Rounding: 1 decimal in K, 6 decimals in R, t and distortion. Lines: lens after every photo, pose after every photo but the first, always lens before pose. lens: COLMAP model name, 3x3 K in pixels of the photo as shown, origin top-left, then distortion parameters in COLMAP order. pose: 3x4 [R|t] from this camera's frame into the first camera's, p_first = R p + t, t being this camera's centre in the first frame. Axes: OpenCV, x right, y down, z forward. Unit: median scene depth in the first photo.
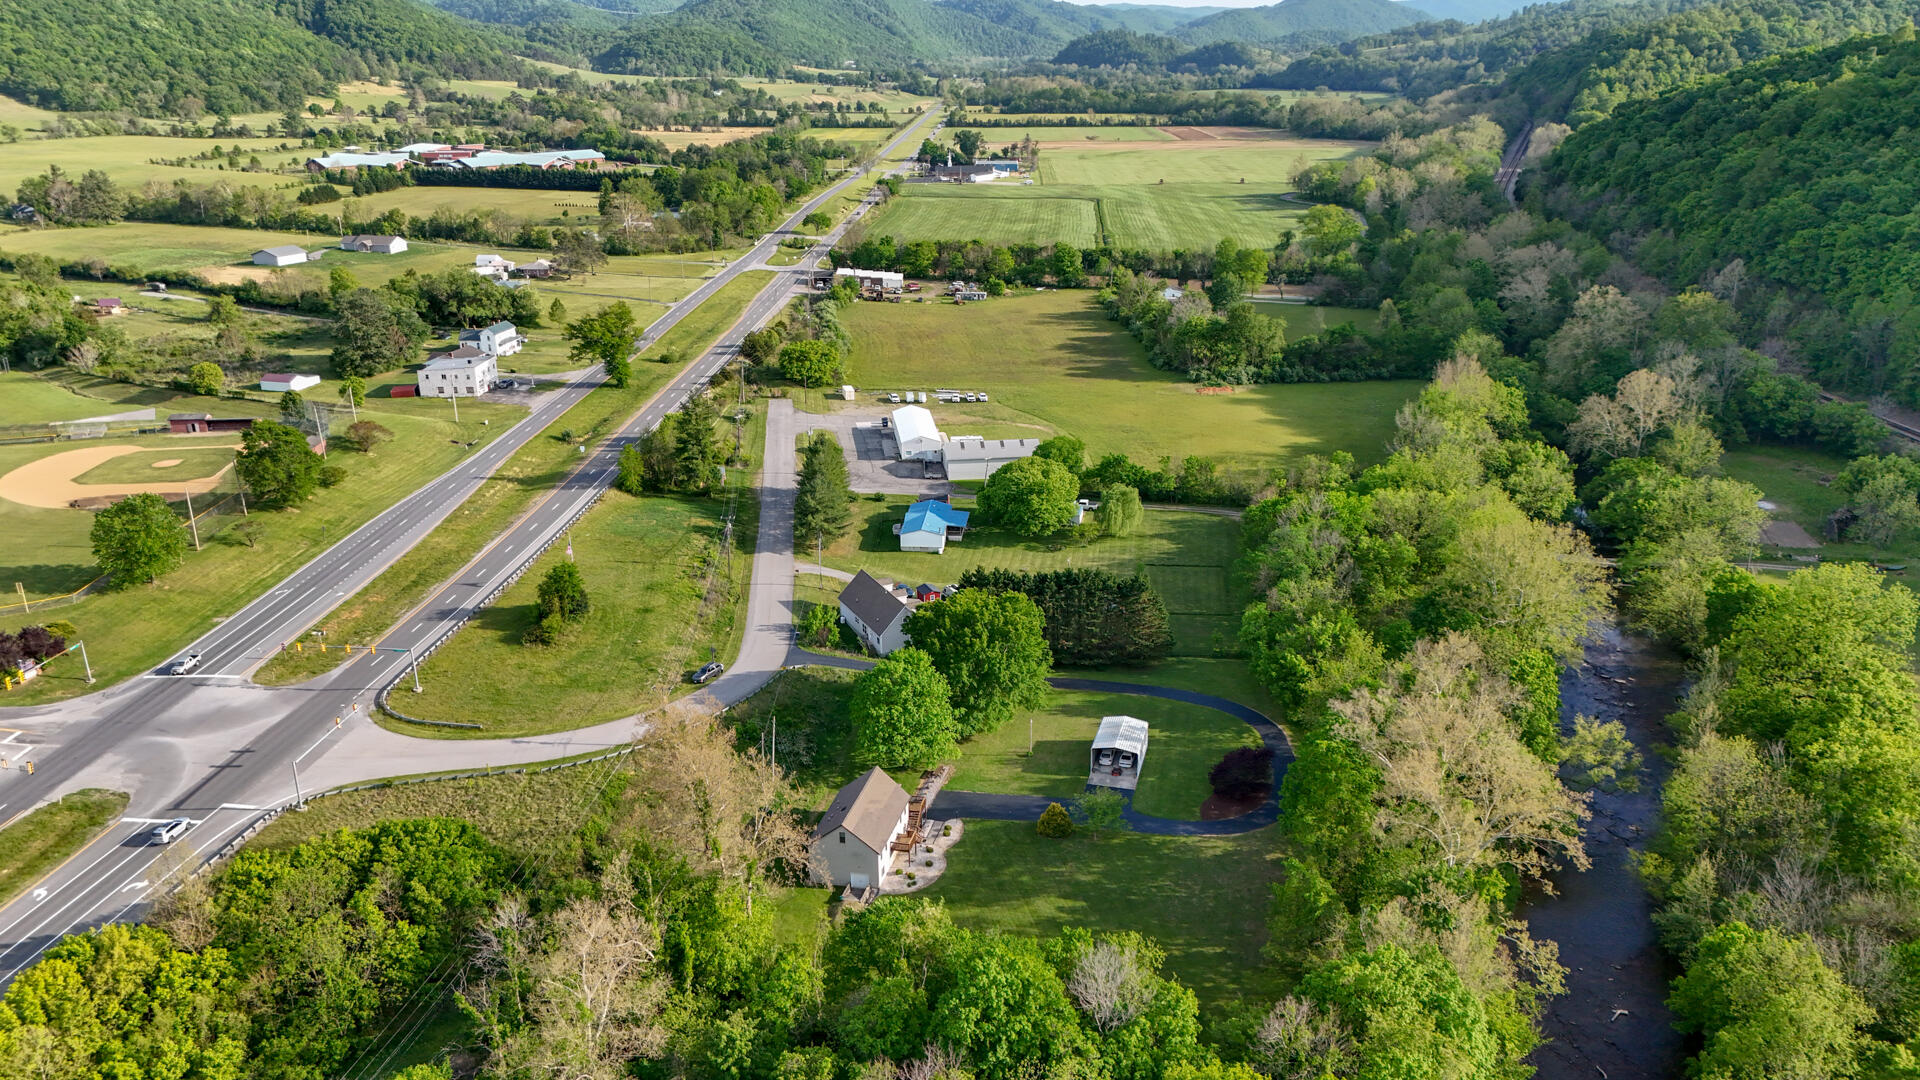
lens RADIAL K [[1388.3, 0, 960.0], [0, 1388.3, 540.0], [0, 0, 1]] dist [0.084131, -0.083300]
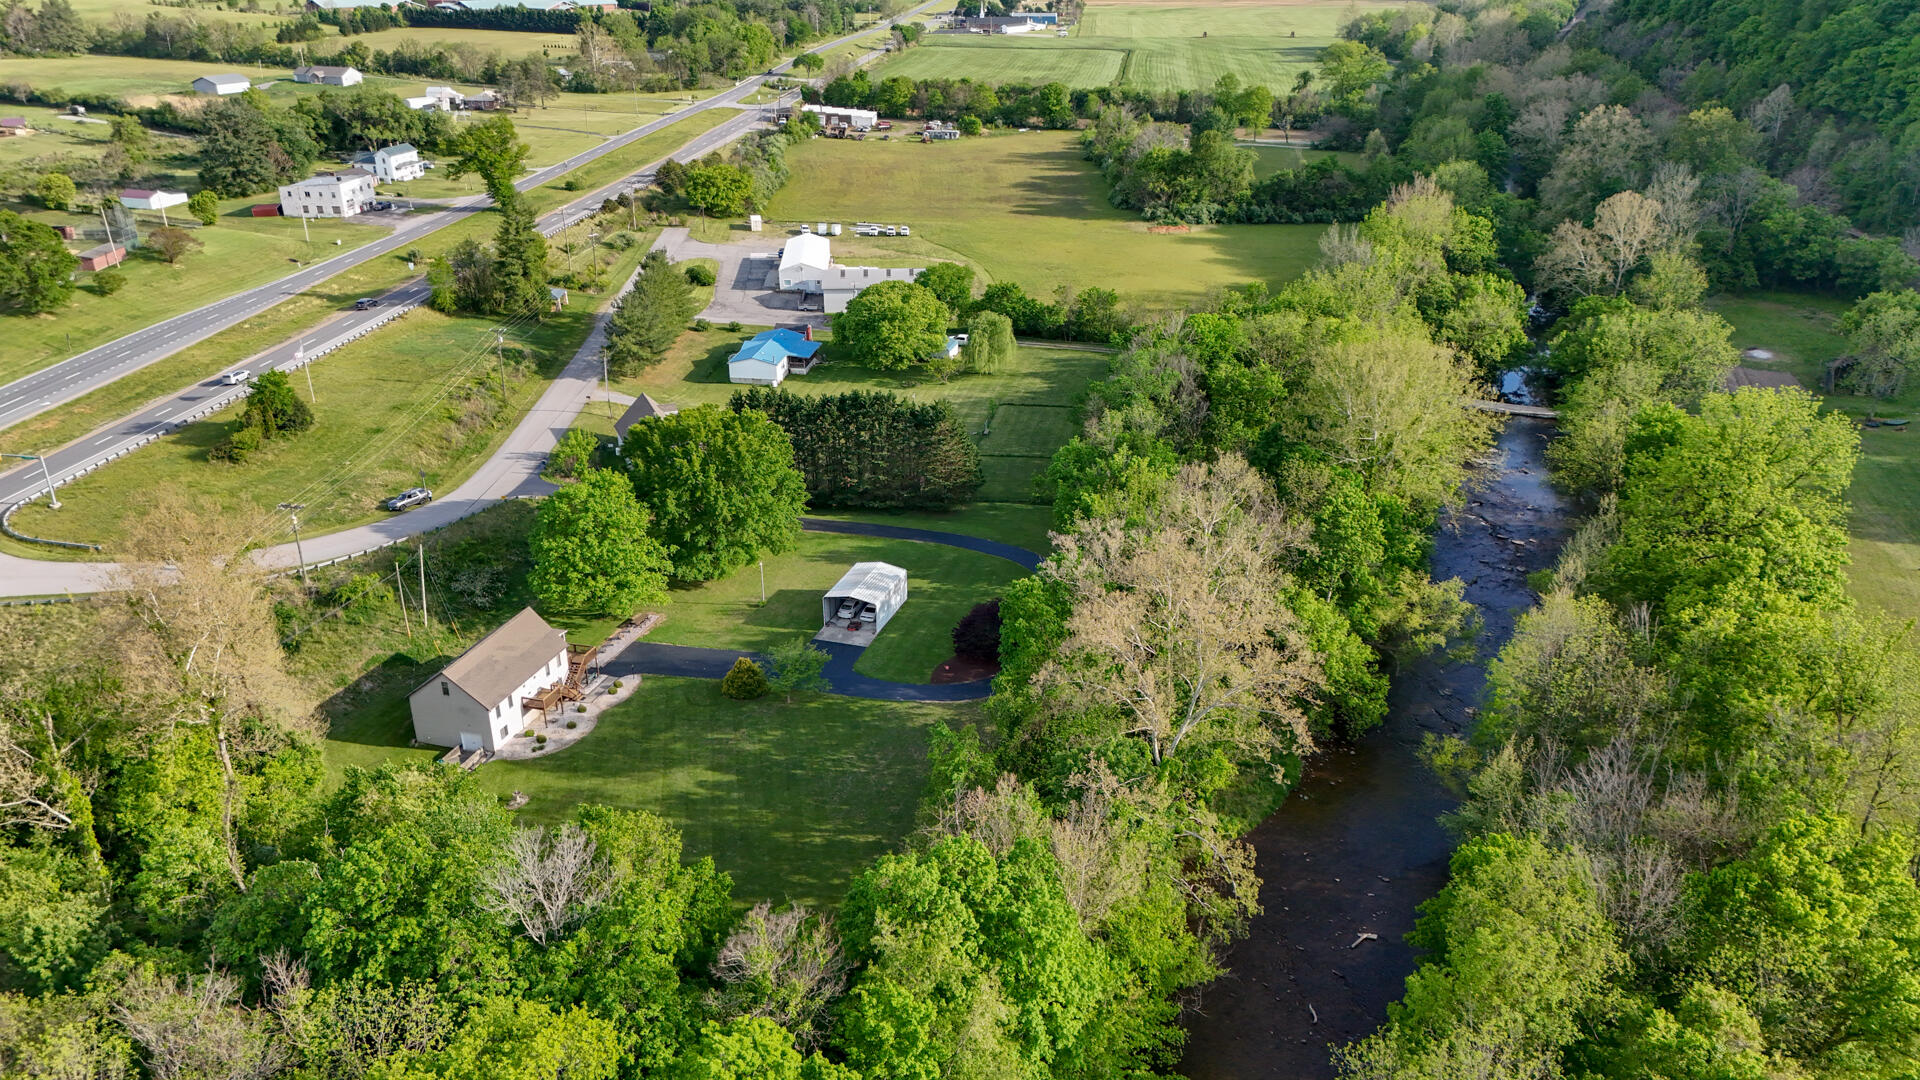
lens RADIAL K [[1388.3, 0, 960.0], [0, 1388.3, 540.0], [0, 0, 1]] dist [0.084131, -0.083300]
pose [[0.998100, 0.028504, -0.054618, 0.119848], [-0.024161, 0.996614, 0.078594, 0.026981], [0.056674, -0.077125, 0.995409, 0.102631]]
